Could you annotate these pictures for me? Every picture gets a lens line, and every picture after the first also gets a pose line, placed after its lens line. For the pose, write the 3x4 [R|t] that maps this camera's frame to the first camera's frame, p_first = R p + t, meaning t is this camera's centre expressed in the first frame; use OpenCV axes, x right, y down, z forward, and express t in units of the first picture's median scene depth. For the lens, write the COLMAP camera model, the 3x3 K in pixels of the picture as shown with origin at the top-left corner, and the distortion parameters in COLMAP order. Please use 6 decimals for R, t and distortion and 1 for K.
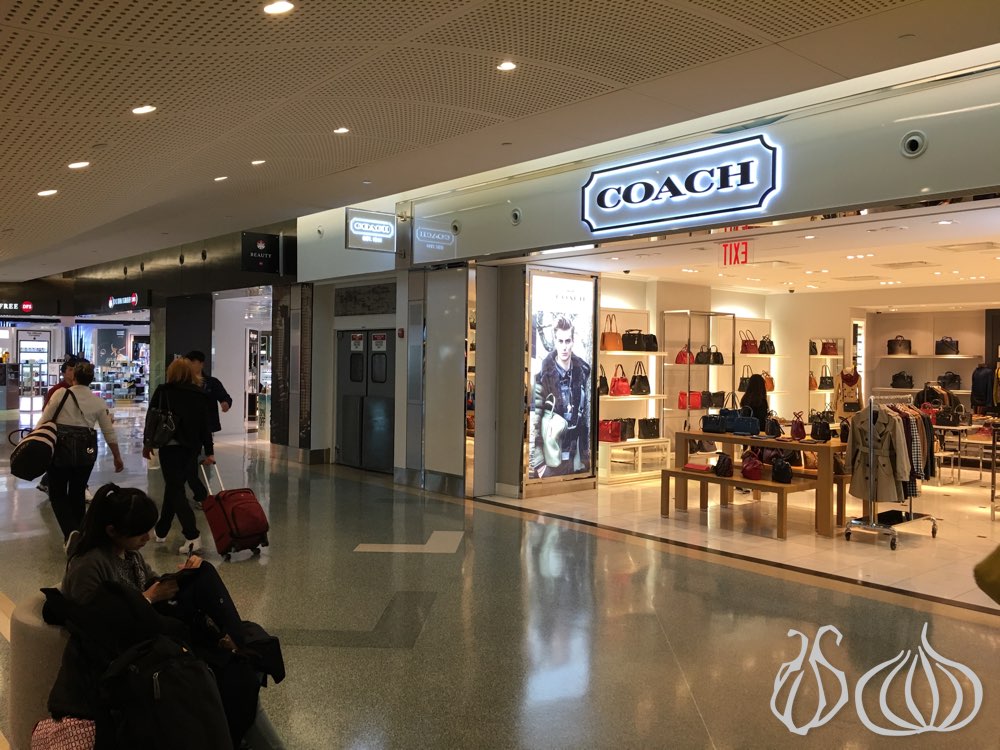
lens RADIAL K [[839.4, 0, 499.3], [0, 839.4, 372.1], [0, 0, 1]] dist [0.015543, -0.009893]
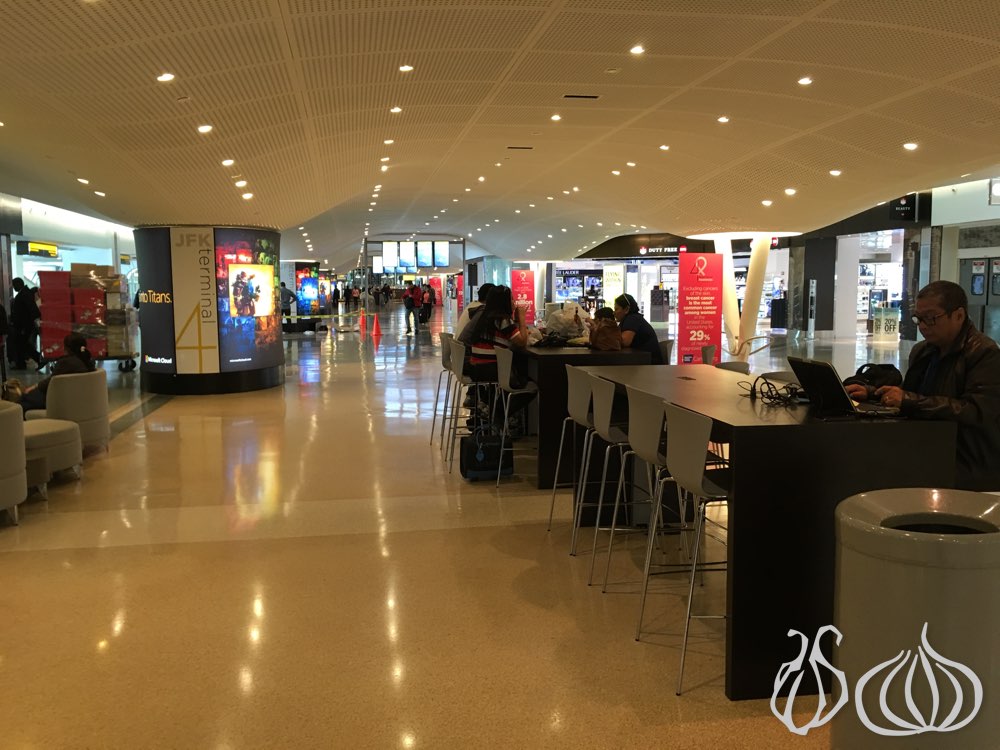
lens RADIAL K [[839.4, 0, 497.8], [0, 839.4, 372.3], [0, 0, 1]] dist [0.015543, -0.009893]
pose [[0.842340, 0.035685, -0.537764, -0.079777], [0.010486, 0.996532, 0.082552, 0.015251], [0.538844, -0.075176, 0.839044, -0.615758]]
